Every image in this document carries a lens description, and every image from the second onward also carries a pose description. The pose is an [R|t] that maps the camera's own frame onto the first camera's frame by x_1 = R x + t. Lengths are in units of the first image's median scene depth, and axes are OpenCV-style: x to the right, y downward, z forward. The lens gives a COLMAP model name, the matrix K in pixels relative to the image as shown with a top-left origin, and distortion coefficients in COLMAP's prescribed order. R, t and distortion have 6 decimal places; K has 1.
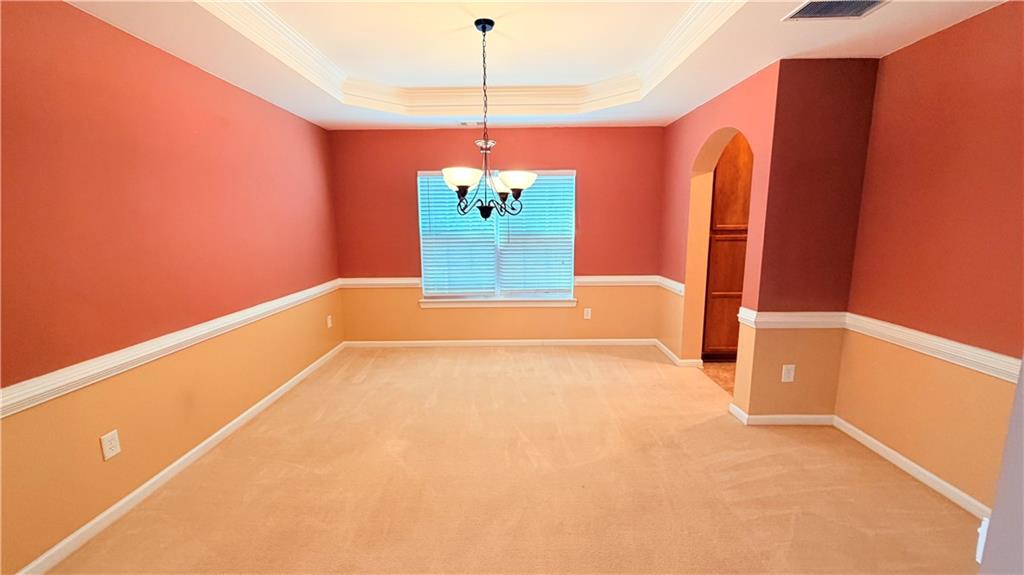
lens RADIAL K [[407.6, 0, 511.0], [0, 407.6, 286.9], [0, 0, 1]] dist [0.002390, -0.000300]
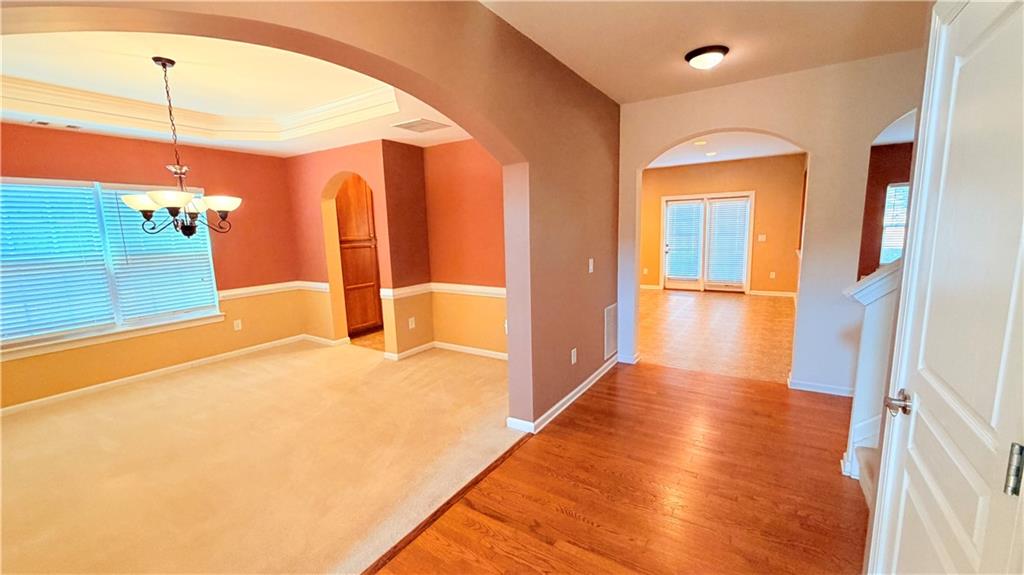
lens RADIAL K [[407.6, 0, 509.0], [0, 407.6, 290.5], [0, 0, 1]] dist [0.002390, -0.000300]
pose [[0.539494, -0.137009, 0.830767, -0.469515], [0.156799, 0.985761, 0.060746, 0.037959], [-0.827261, 0.097491, 0.553295, -0.268188]]
